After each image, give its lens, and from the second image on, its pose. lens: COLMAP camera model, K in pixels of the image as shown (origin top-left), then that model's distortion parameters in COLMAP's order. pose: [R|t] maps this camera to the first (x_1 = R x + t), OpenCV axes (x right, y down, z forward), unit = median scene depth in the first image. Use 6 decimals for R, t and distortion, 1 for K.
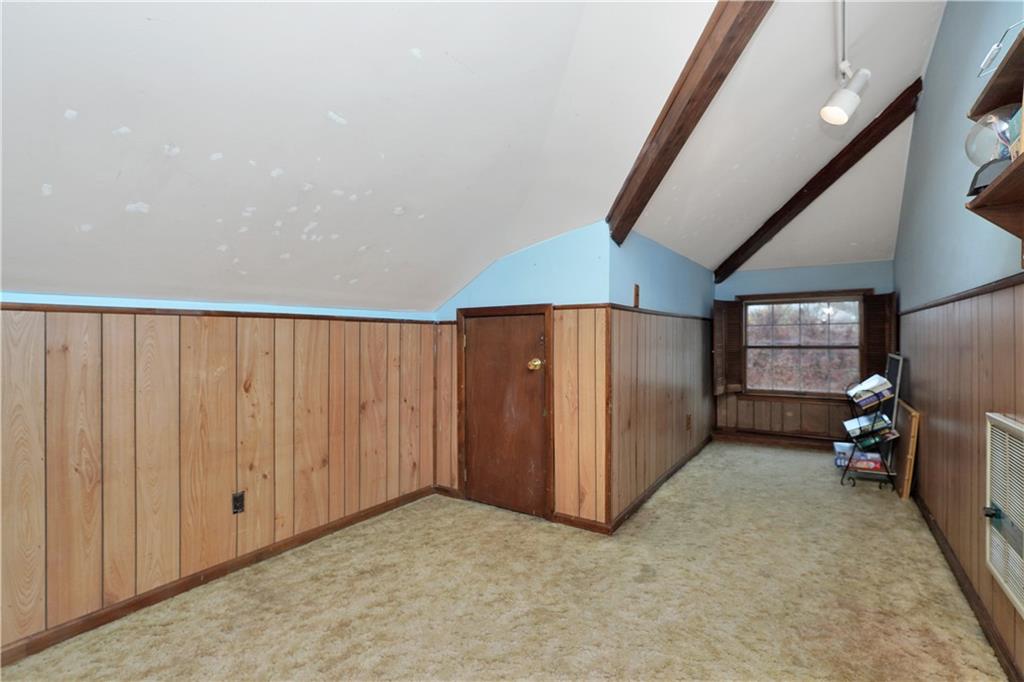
lens RADIAL K [[485.2, 0, 509.8], [0, 485.2, 344.1], [0, 0, 1]] dist [-0.001773, 0.000719]
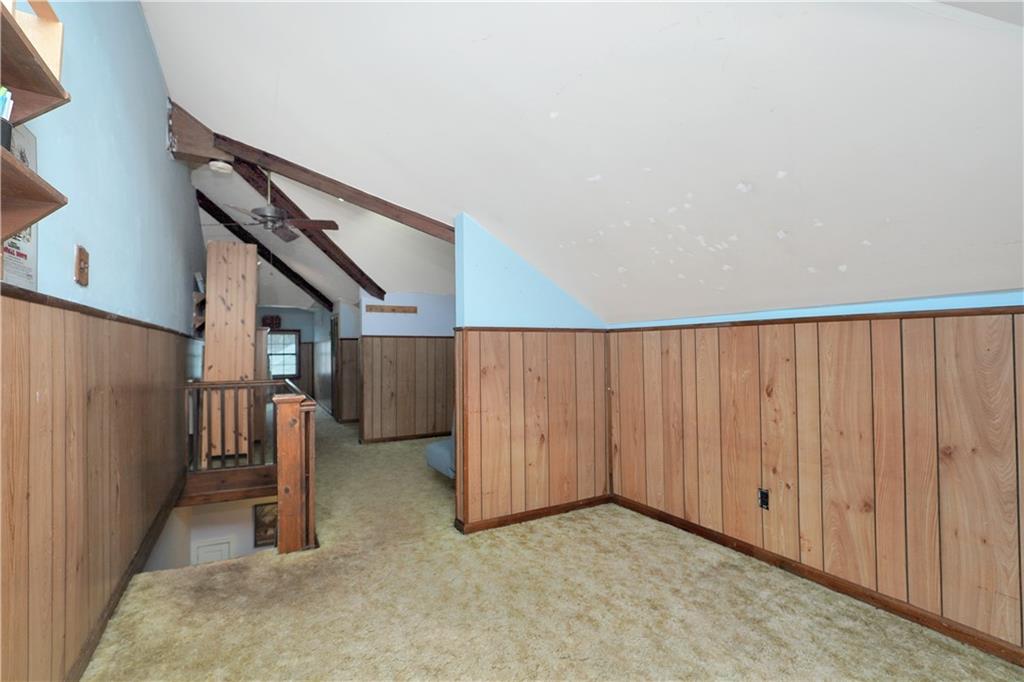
lens RADIAL K [[485.2, 0, 509.8], [0, 485.2, 344.1], [0, 0, 1]] dist [-0.001773, 0.000719]
pose [[-0.471197, 0.004754, -0.882015, 0.635349], [0.006147, 0.999979, 0.002106, -0.019077], [0.882006, -0.004430, -0.471217, 0.996279]]
